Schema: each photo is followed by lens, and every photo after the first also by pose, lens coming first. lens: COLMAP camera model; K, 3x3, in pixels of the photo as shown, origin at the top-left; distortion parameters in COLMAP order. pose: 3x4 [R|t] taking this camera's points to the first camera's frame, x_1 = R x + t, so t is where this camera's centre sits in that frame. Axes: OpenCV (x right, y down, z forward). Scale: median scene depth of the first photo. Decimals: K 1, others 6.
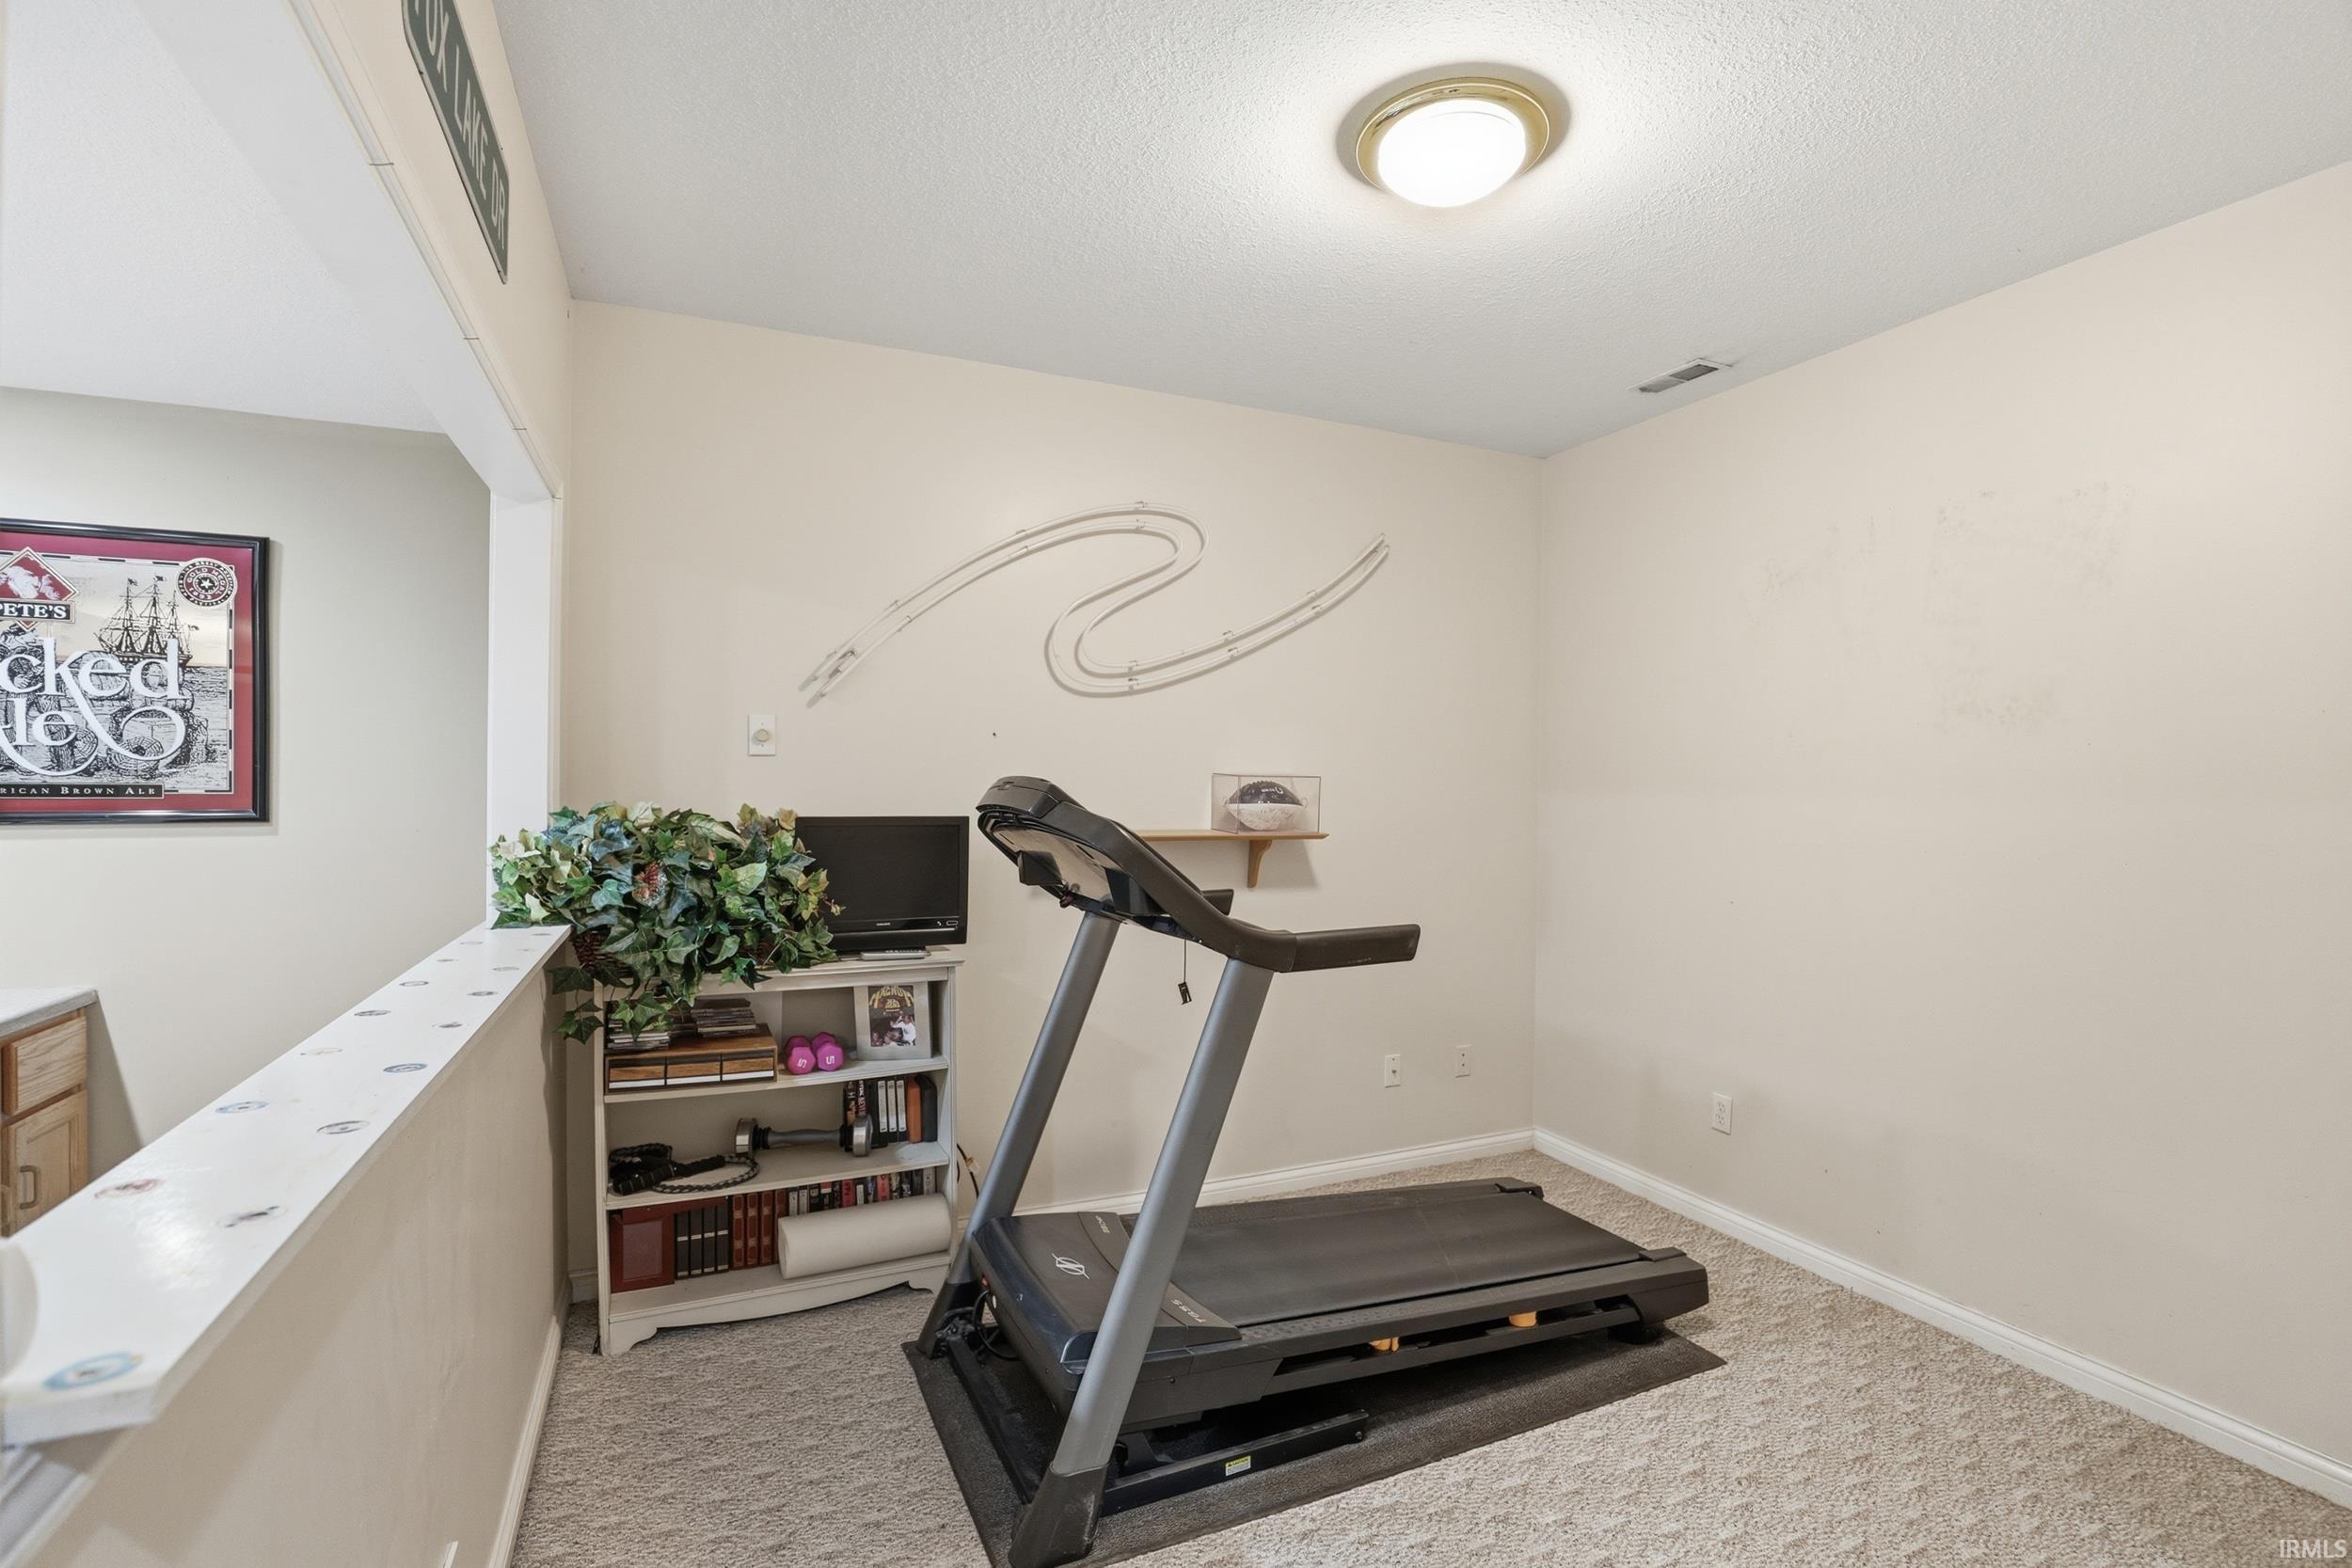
lens RADIAL K [[1088.1, 0, 1191.7], [0, 1088.1, 777.6], [0, 0, 1]] dist [-0.034723, 0.006506]
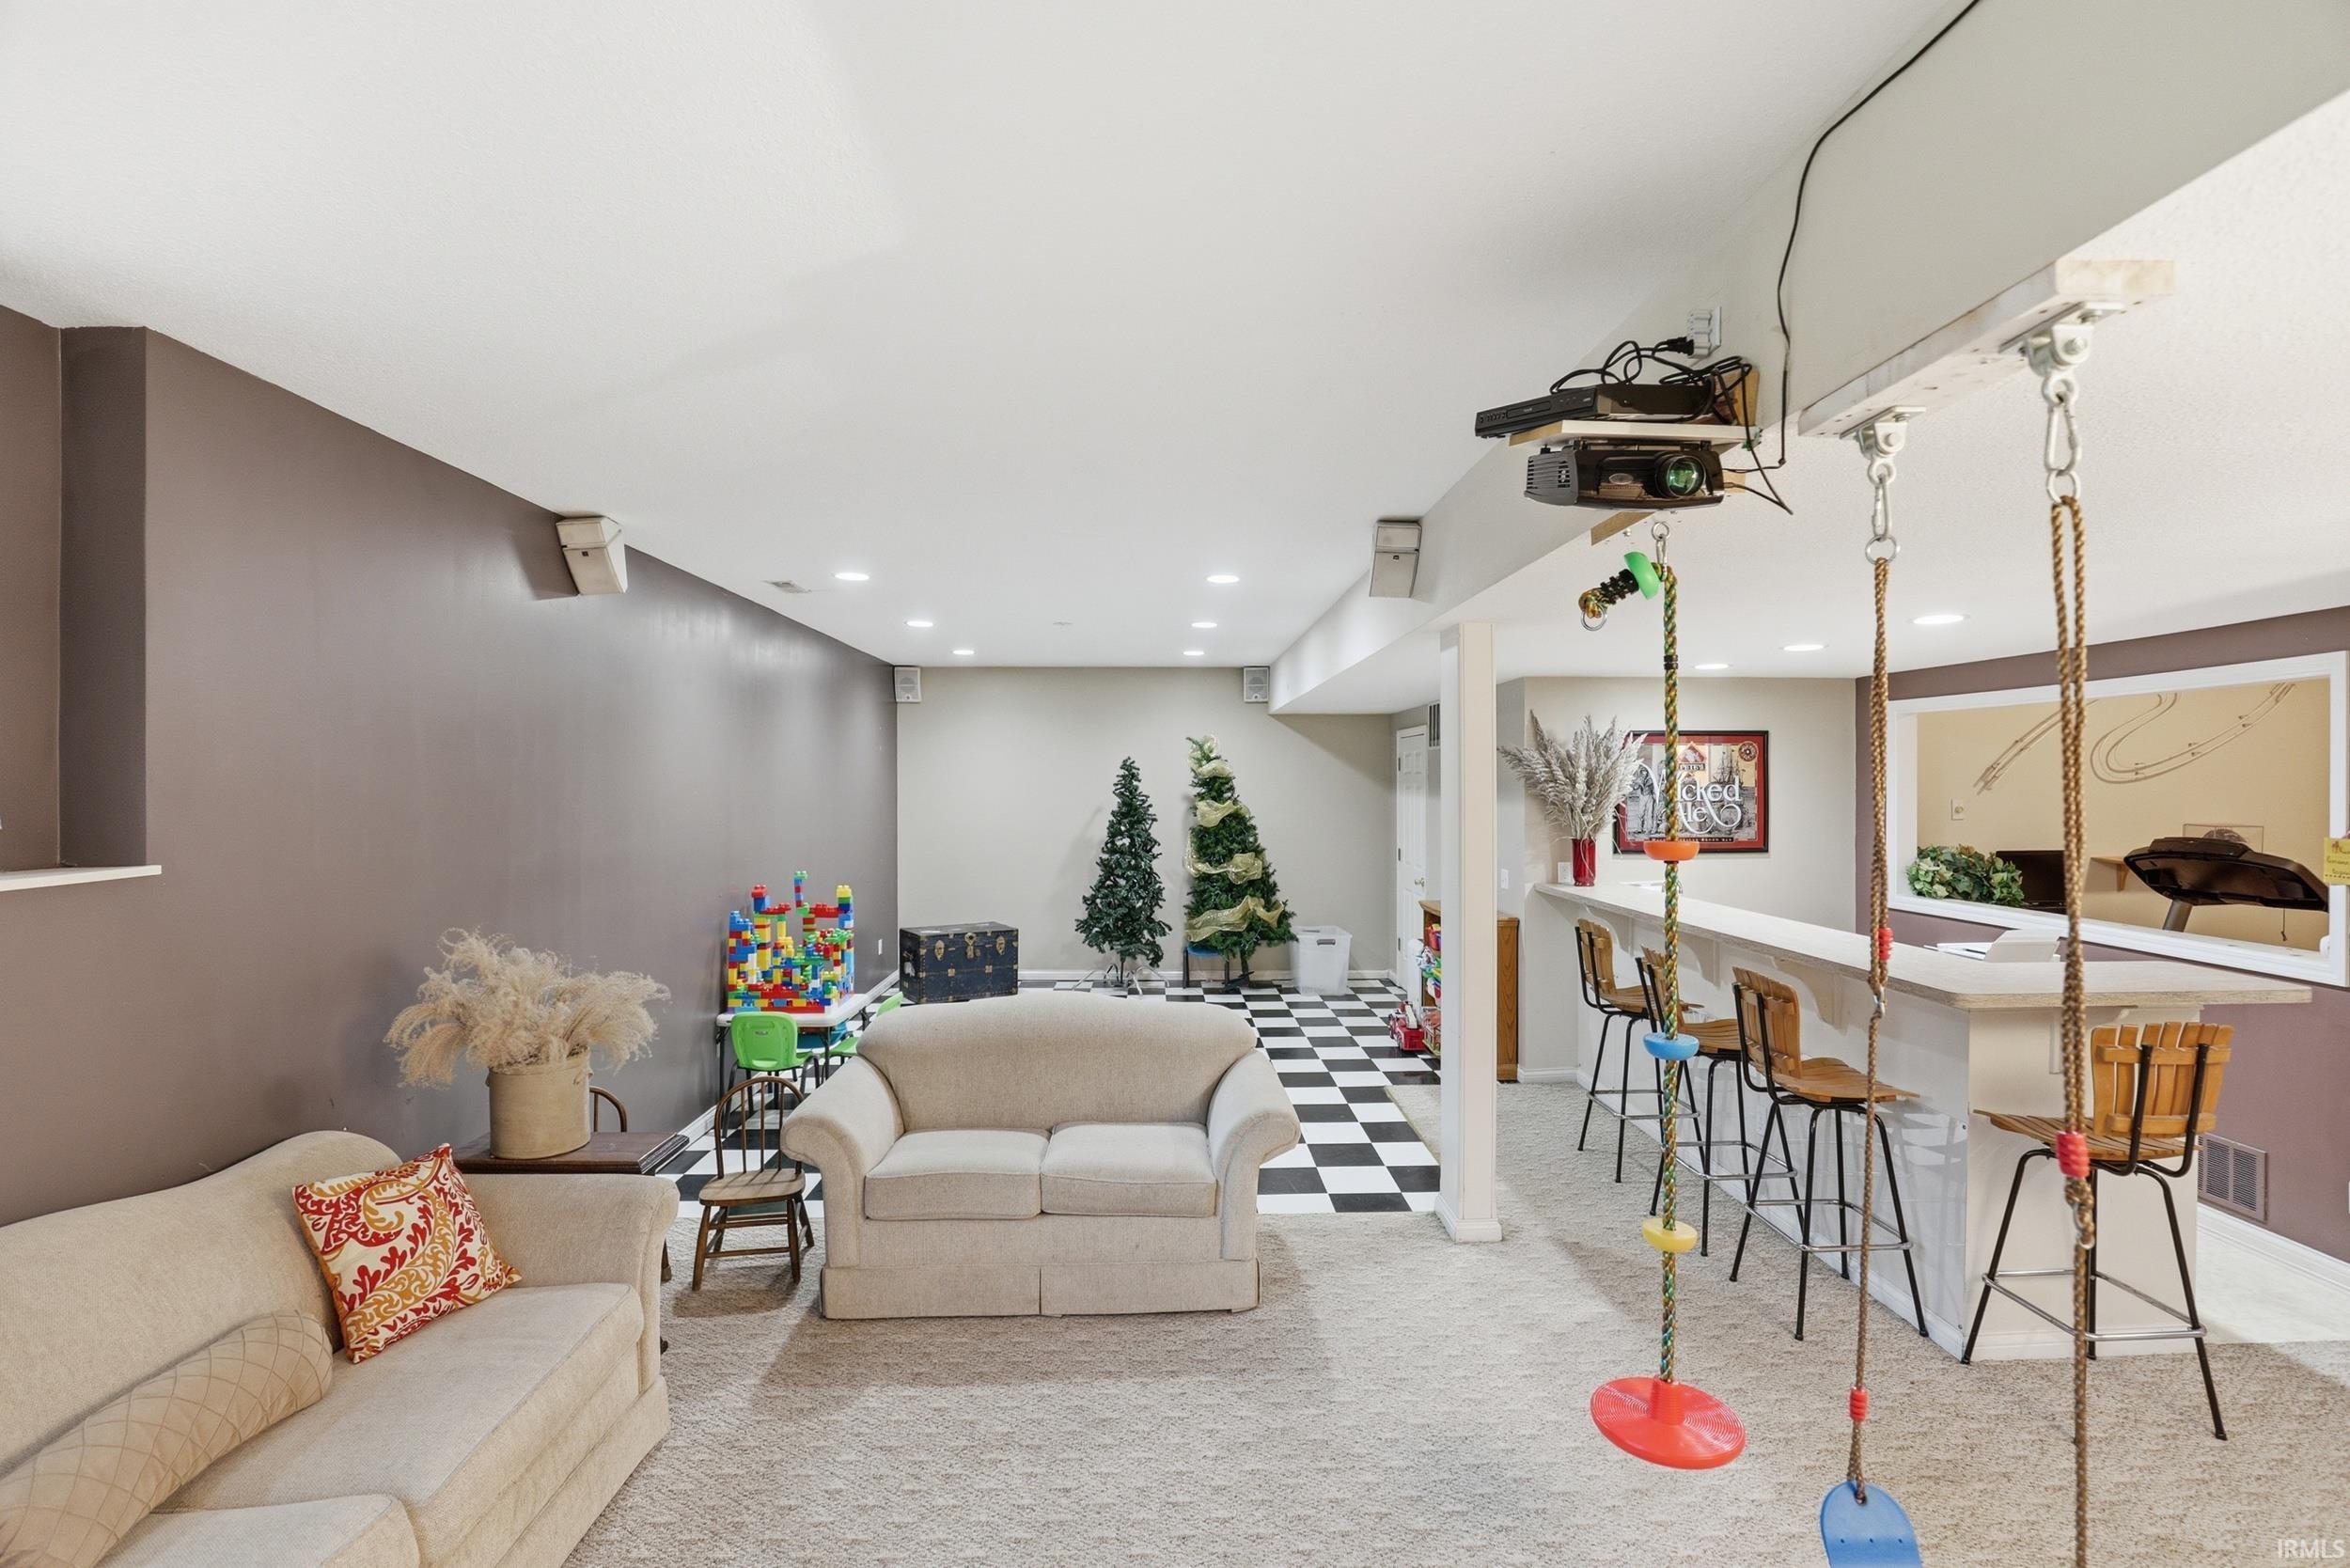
lens RADIAL K [[1087.3, 0, 1190.6], [0, 1087.3, 777.6], [0, 0, 1]] dist [-0.034723, 0.006506]
pose [[0.917958, -0.013296, -0.396456, -1.155323], [0.011236, 0.999909, -0.007518, -0.125307], [0.396519, 0.002447, 0.918023, -1.760238]]
